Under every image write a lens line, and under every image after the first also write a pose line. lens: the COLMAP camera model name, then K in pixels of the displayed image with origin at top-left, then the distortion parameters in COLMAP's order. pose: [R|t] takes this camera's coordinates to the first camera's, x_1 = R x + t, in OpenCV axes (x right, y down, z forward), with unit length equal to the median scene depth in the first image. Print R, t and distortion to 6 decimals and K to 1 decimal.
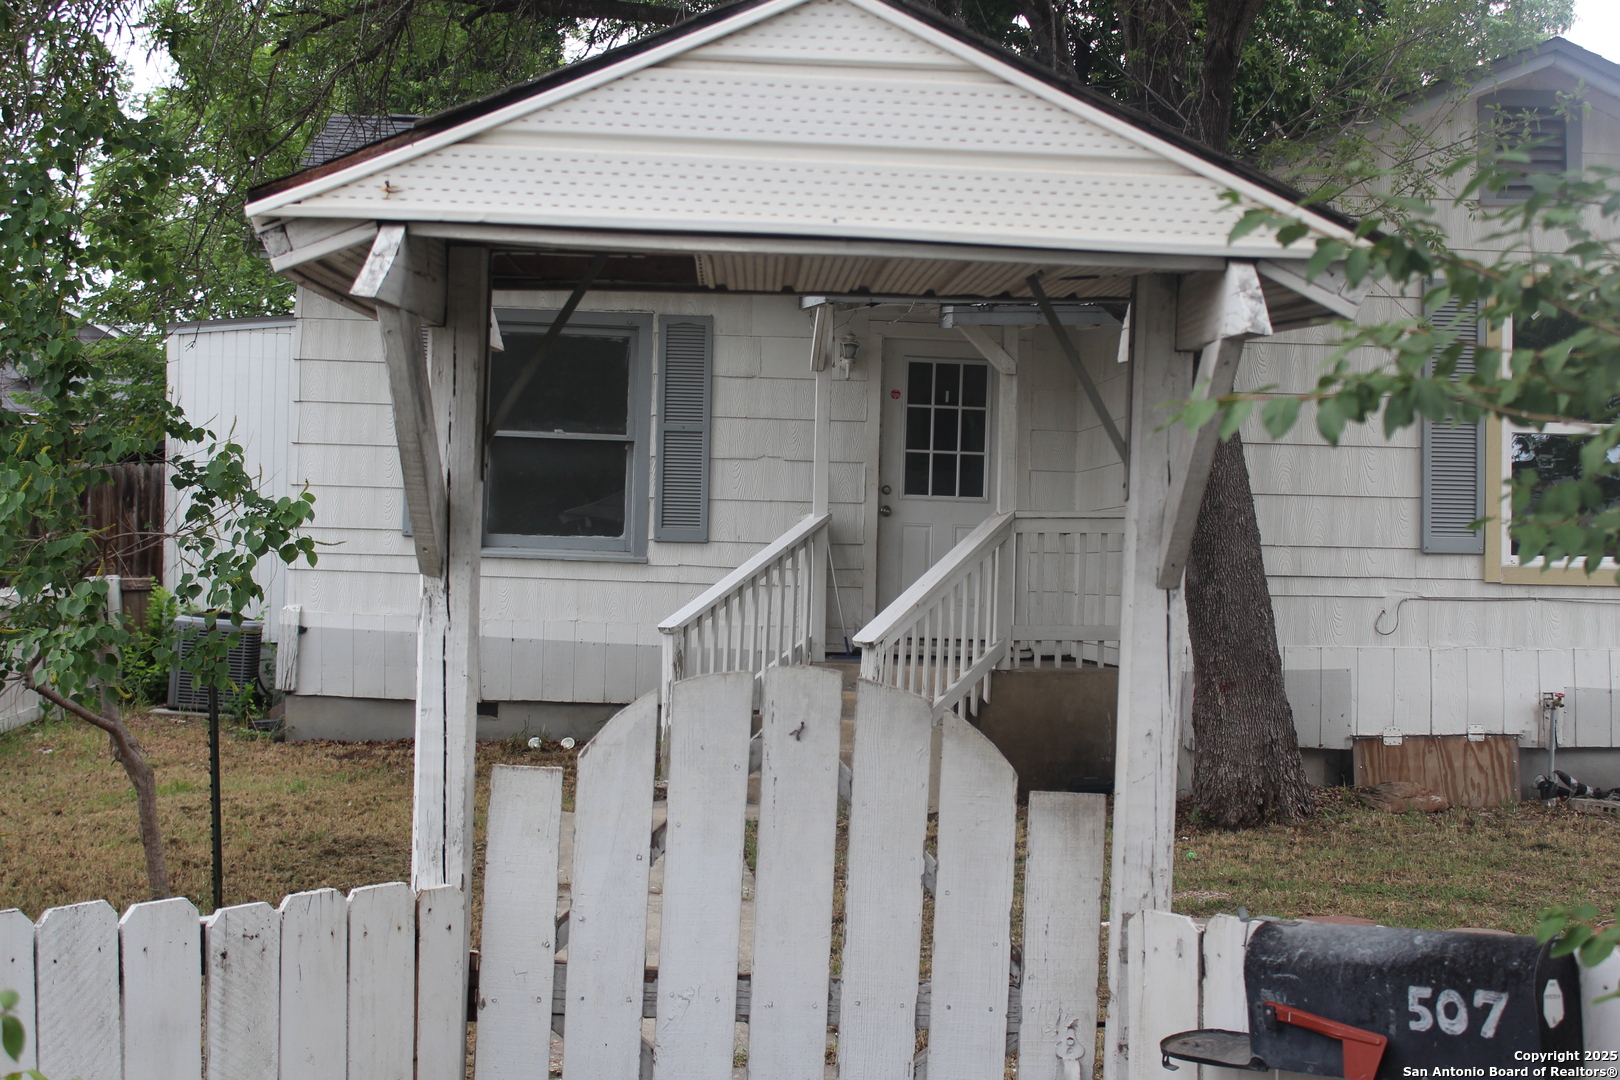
lens RADIAL K [[2167.3, 0, 810.0], [0, 2167.3, 540.0], [0, 0, 1]] dist [0.028042, 0.033265]
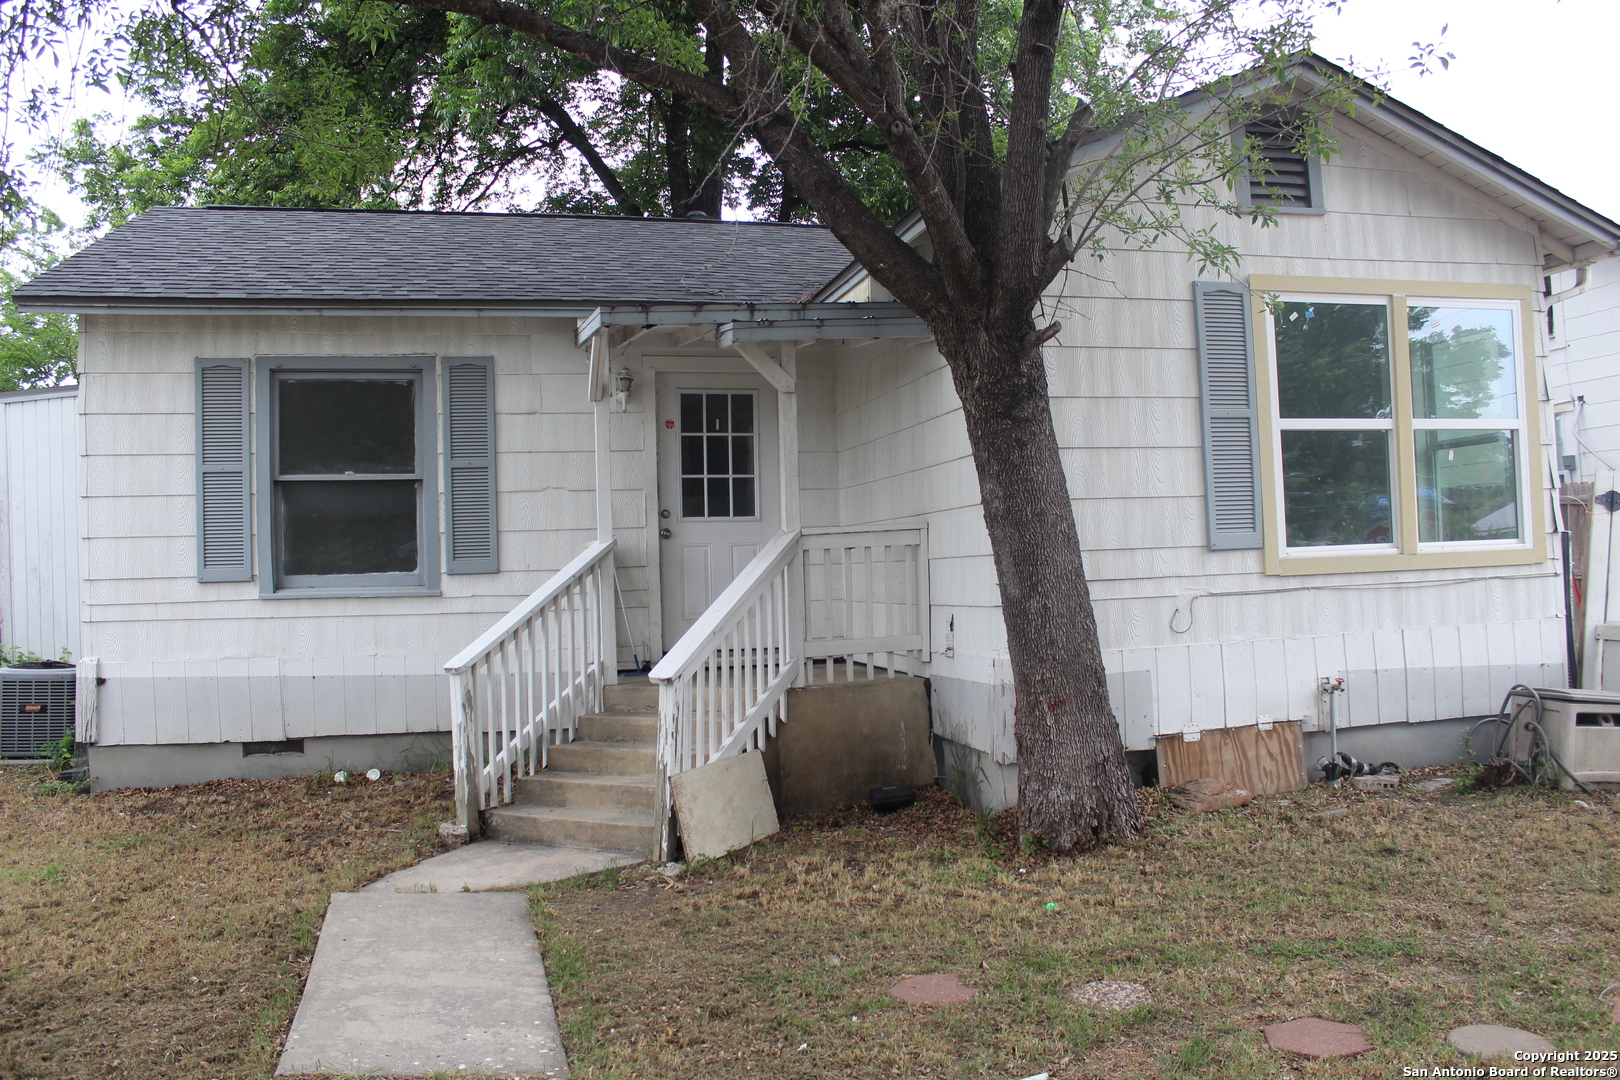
lens RADIAL K [[1348.9, 0, 810.0], [0, 1348.9, 540.0], [0, 0, 1]] dist [-0.189388, 0.197913]
pose [[0.986079, -0.051918, 0.157966, -0.000109], [0.052264, 0.998631, 0.001968, -0.008990], [-0.157852, 0.006315, 0.987443, 0.384348]]
